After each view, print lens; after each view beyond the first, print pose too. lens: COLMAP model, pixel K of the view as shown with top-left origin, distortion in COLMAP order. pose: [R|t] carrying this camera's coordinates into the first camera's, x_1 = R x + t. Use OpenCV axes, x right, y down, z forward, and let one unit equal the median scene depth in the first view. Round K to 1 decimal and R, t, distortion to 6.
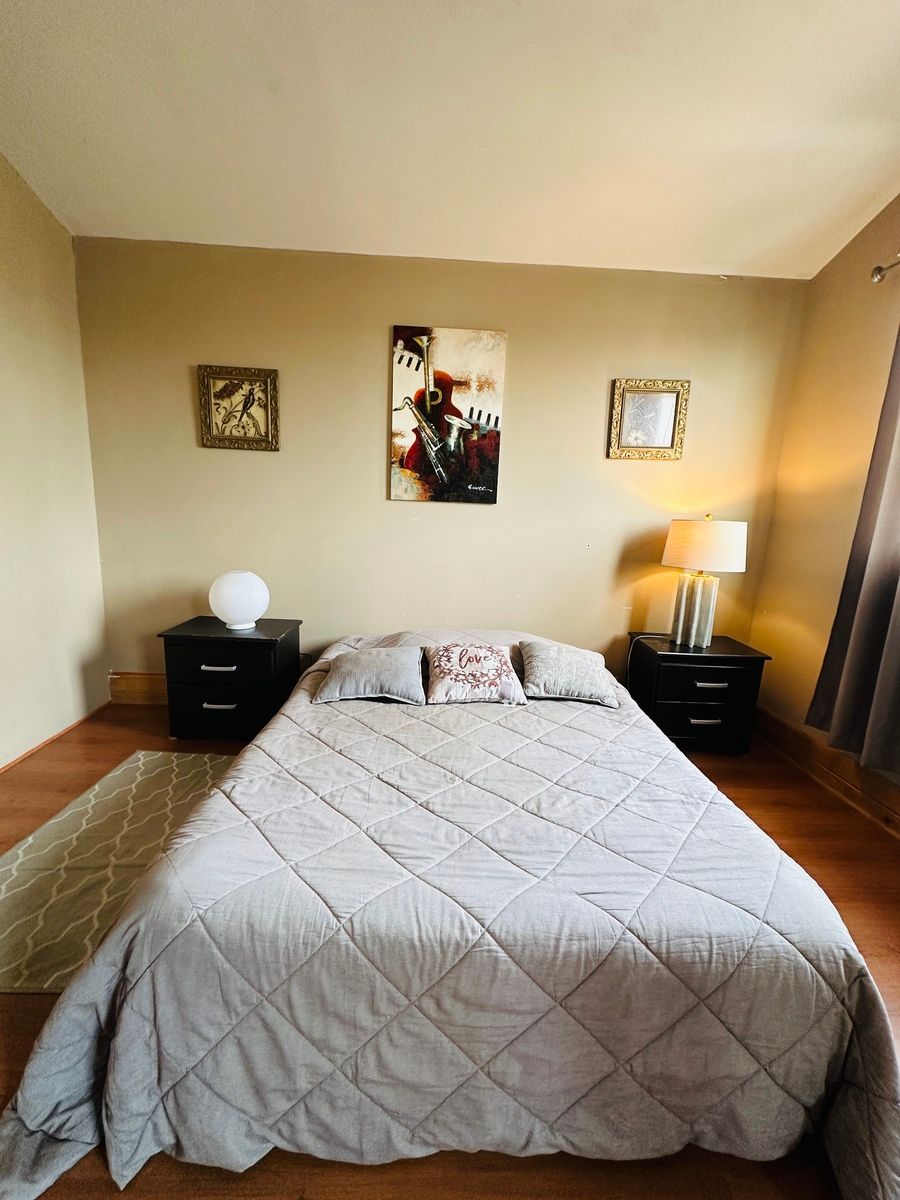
lens RADIAL K [[478.6, 0, 449.8], [0, 478.6, 599.9], [0, 0, 1]] dist [-0.003150, 0.000127]
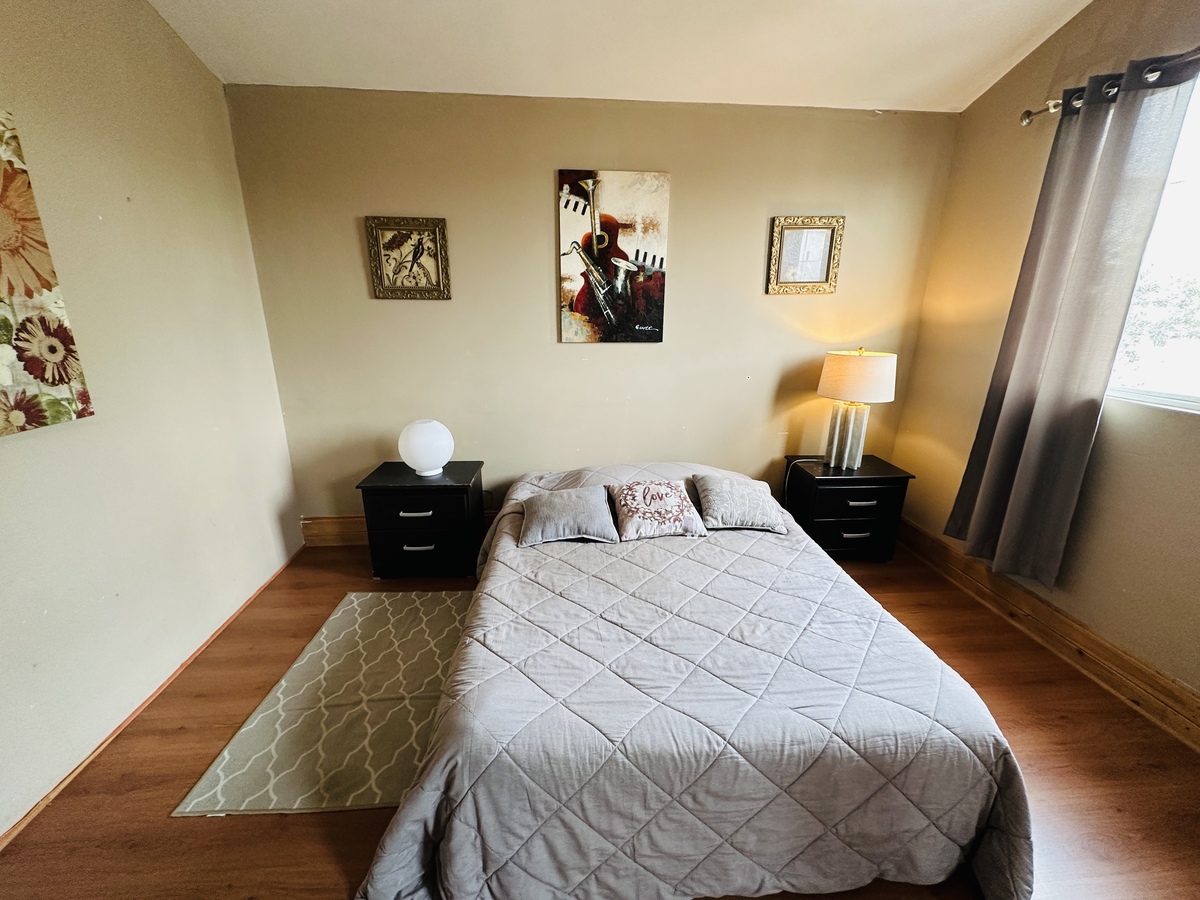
lens RADIAL K [[478.6, 0, 599.2], [0, 478.6, 450.6], [0, 0, 1]] dist [-0.003150, 0.000127]
pose [[0.998040, -0.049398, 0.038431, -0.115551], [0.045084, 0.993344, 0.105994, -0.101629], [-0.043411, -0.104054, 0.993624, -0.077471]]
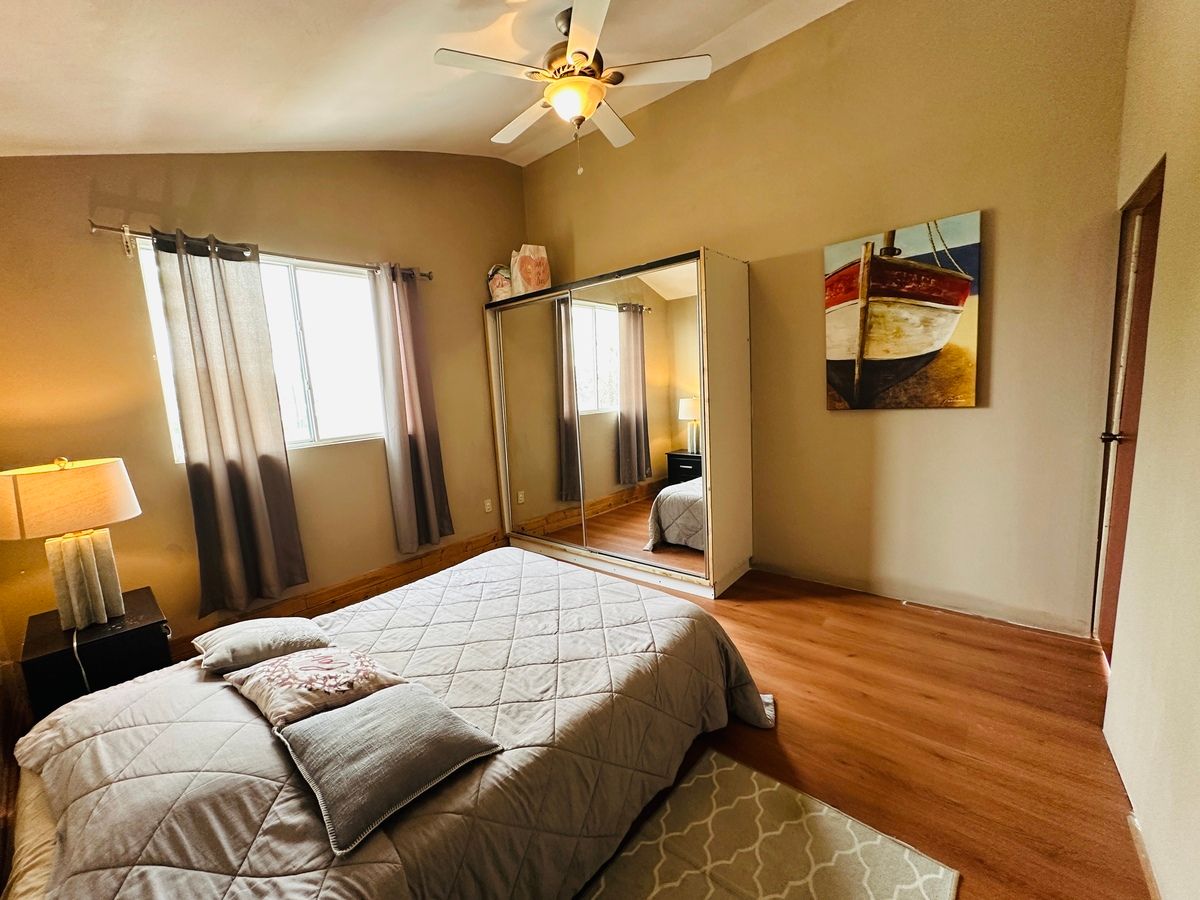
lens RADIAL K [[478.6, 0, 602.0], [0, 478.6, 446.3], [0, 0, 1]] dist [-0.003150, 0.000127]
pose [[-0.737721, -0.092423, 0.668749, -0.716634], [0.154217, 0.941322, 0.300215, -0.337776], [-0.657255, 0.324608, -0.680180, 1.080111]]
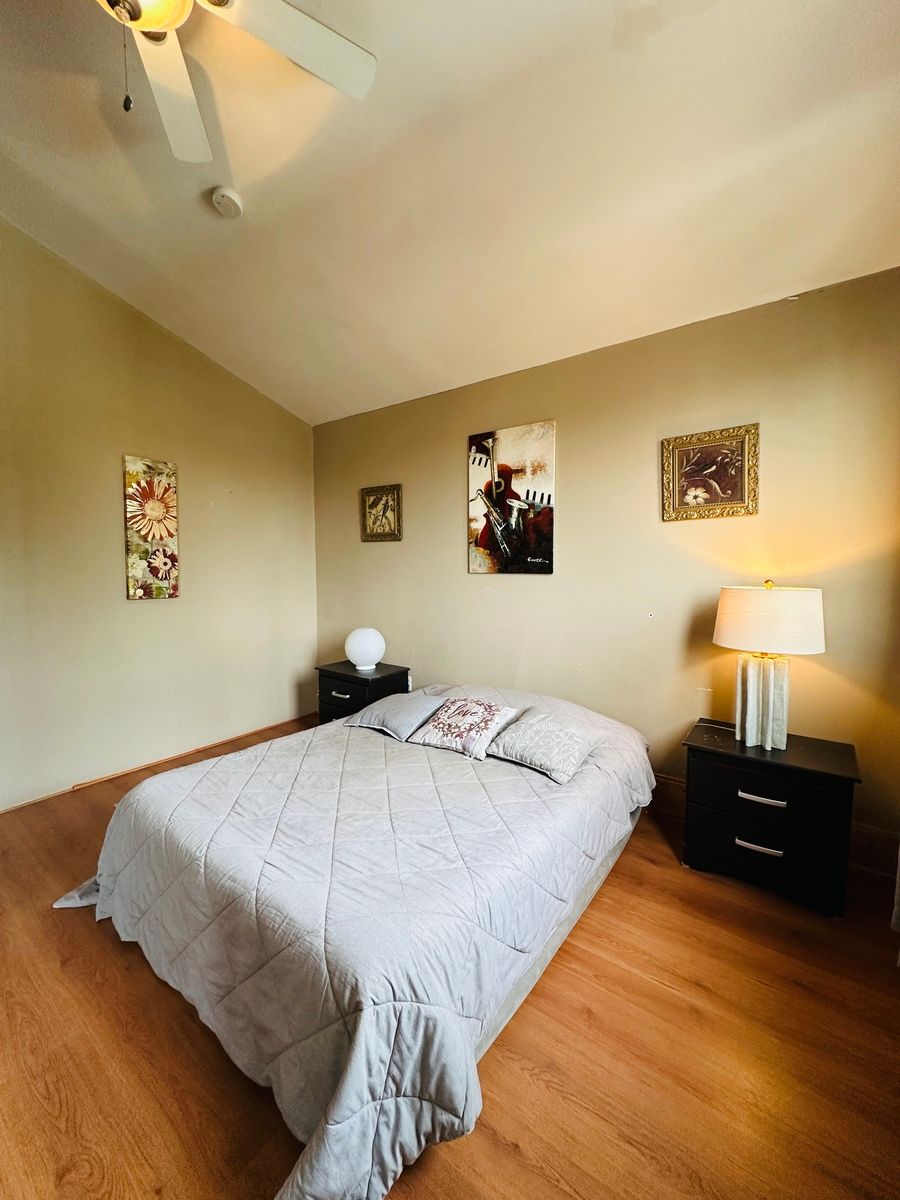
lens RADIAL K [[478.6, 0, 450.0], [0, 478.6, 600.2], [0, 0, 1]] dist [-0.003150, 0.000127]
pose [[0.786481, 0.003586, -0.617604, 0.706892], [-0.079871, 0.992177, -0.095950, -0.029581], [0.612428, 0.124791, 0.780614, 0.056617]]
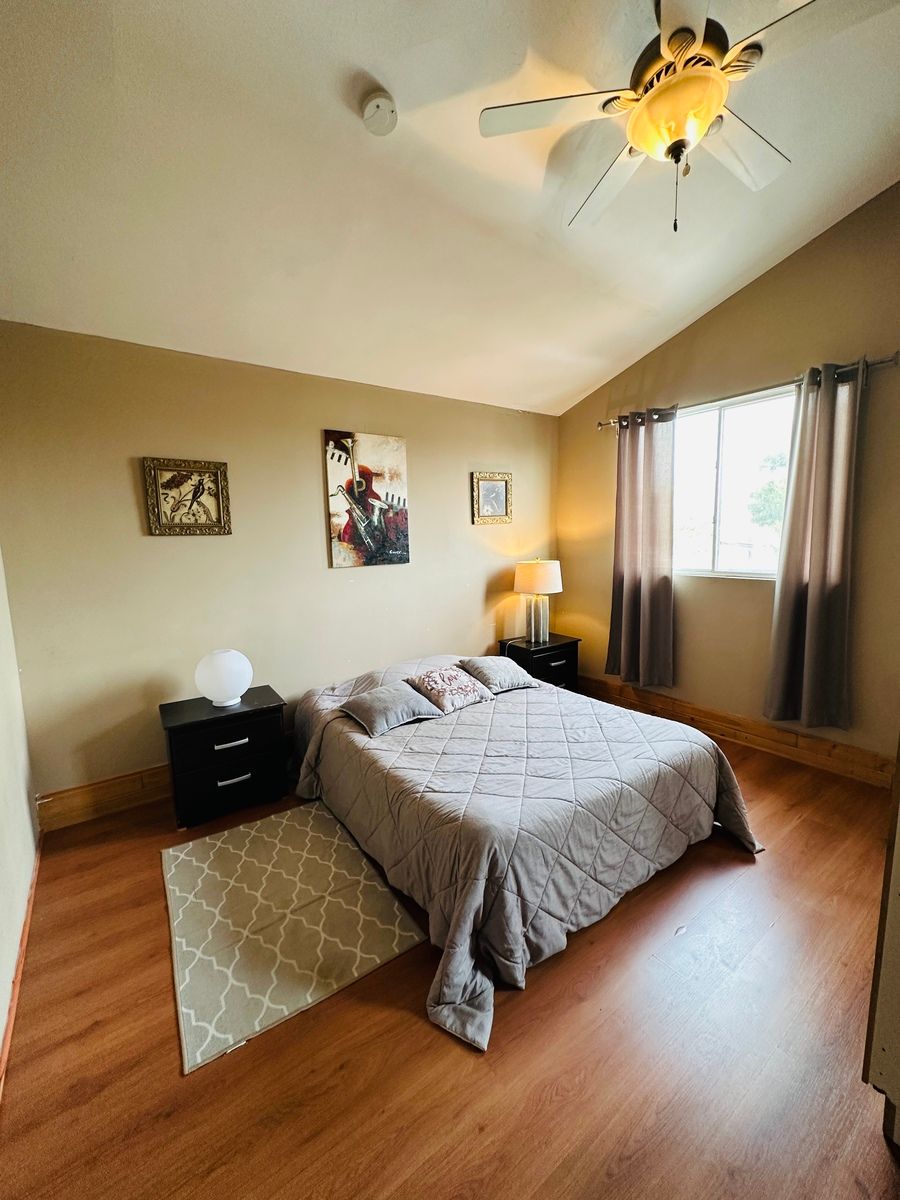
lens RADIAL K [[478.6, 0, 449.4], [0, 478.6, 599.9], [0, 0, 1]] dist [-0.003150, 0.000127]
pose [[0.831505, -0.137174, 0.538315, -0.660019], [0.164616, 0.986353, -0.002929, -0.096813], [-0.530567, 0.091050, 0.842739, -0.195049]]
